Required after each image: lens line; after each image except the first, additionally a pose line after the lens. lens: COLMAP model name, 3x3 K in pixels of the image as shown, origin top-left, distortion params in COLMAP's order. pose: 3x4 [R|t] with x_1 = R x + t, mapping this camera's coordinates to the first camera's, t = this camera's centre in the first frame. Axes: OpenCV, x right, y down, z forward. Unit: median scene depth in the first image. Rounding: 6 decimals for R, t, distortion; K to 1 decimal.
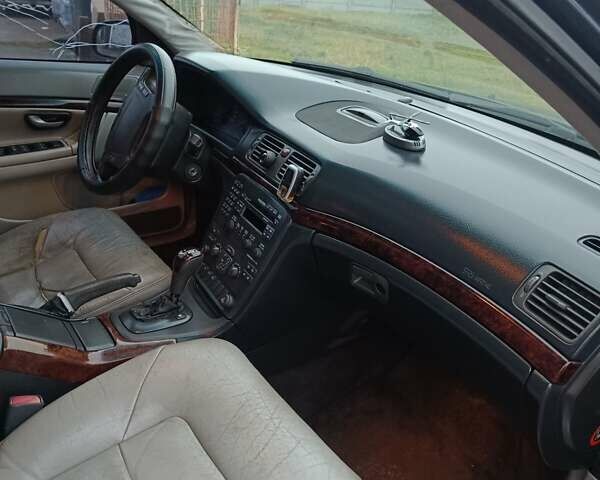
lens RADIAL K [[543.3, 0, 300.0], [0, 543.3, 235.2], [0, 0, 1]] dist [-0.005760, 0.000000]
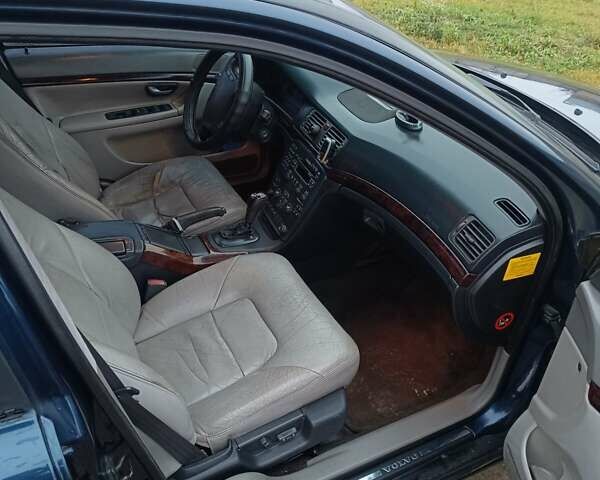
lens RADIAL K [[543.3, 0, 301.2], [0, 543.3, 241.9], [0, 0, 1]] dist [-0.005760, 0.000000]
pose [[0.987805, 0.055277, -0.145552, 0.129096], [-0.035259, 0.989988, 0.136679, -0.045701], [0.151650, -0.129880, 0.979864, -0.430538]]
